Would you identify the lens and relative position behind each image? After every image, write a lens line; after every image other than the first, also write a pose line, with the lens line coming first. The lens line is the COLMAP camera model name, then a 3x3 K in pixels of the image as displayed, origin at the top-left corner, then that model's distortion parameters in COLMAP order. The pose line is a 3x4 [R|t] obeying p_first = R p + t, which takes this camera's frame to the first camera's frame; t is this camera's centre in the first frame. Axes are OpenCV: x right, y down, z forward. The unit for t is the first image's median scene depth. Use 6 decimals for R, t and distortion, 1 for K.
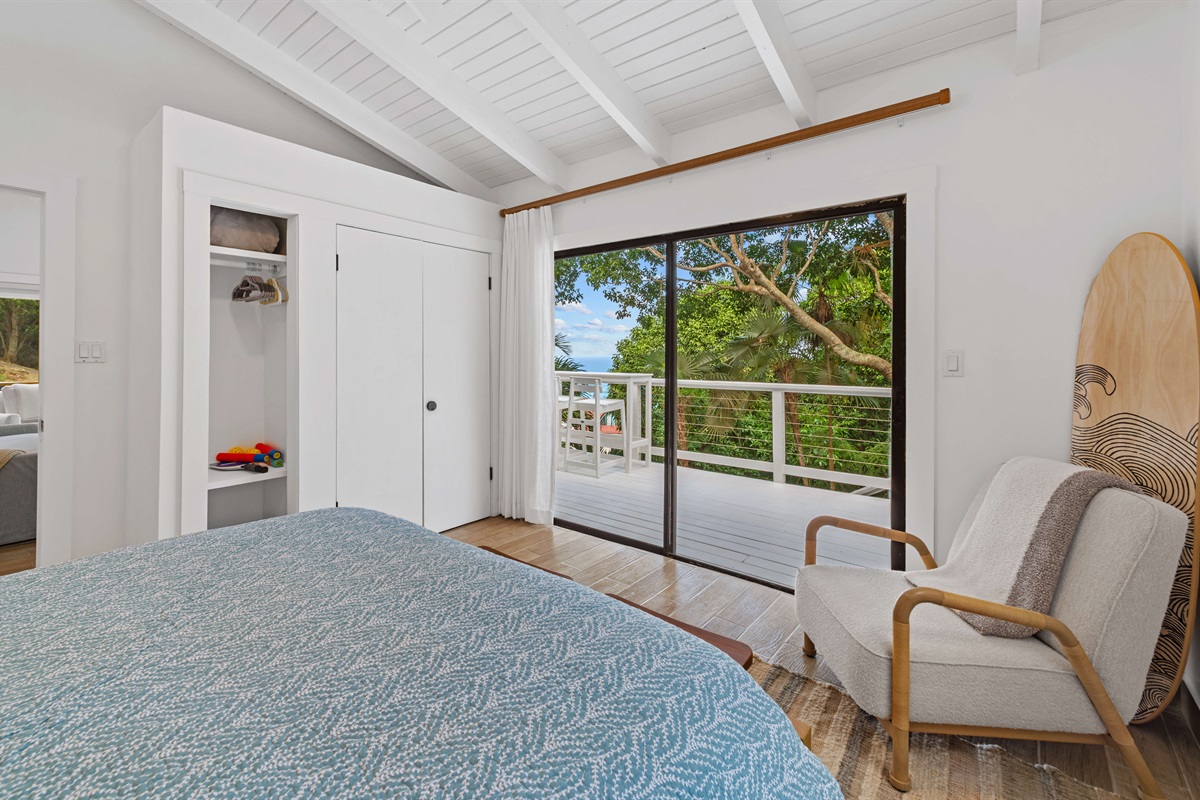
lens RADIAL K [[562.8, 0, 599.2], [0, 562.8, 352.5], [0, 0, 1]] dist [-0.001171, -0.000127]
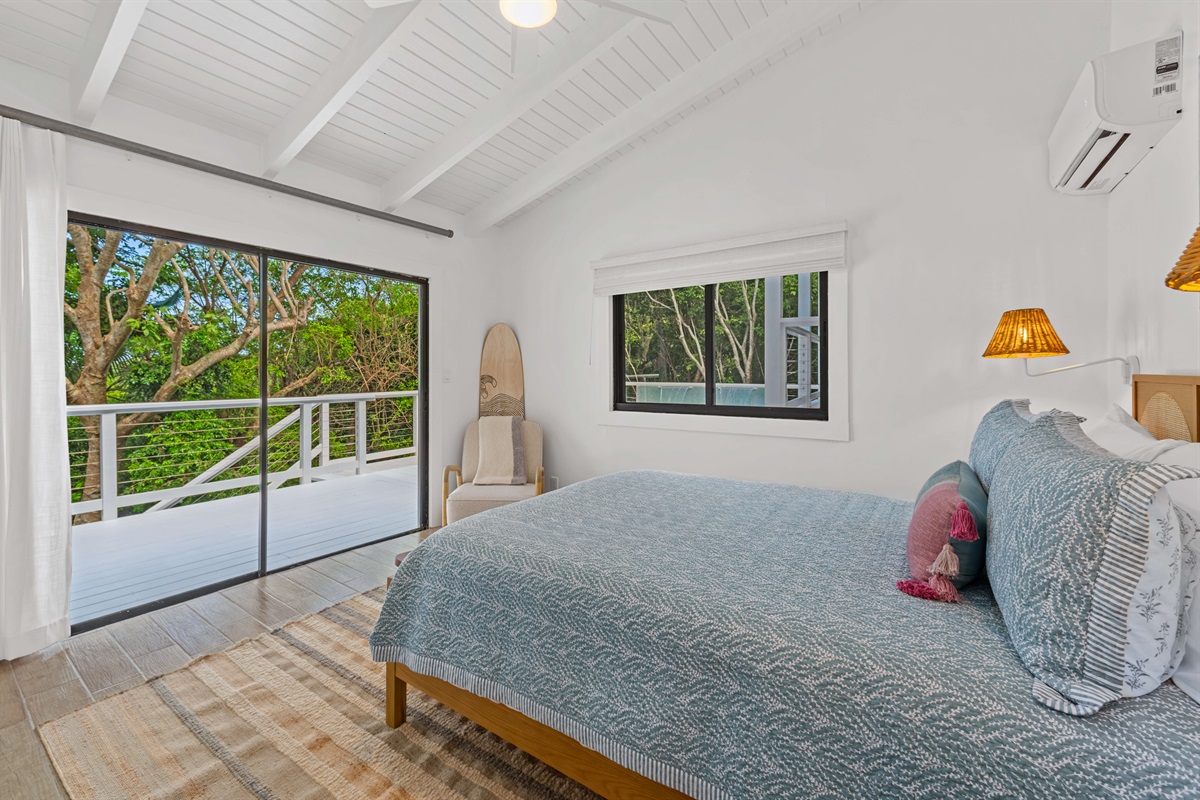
lens RADIAL K [[501.8, 0, 602.9], [0, 501.8, 363.2], [0, 0, 1]] dist [0.000778, 0.000145]
pose [[-0.144224, 0.014848, 0.989434, -0.860652], [-0.001505, 0.999883, -0.015225, 0.003181], [-0.989544, -0.003685, -0.144185, 0.563673]]
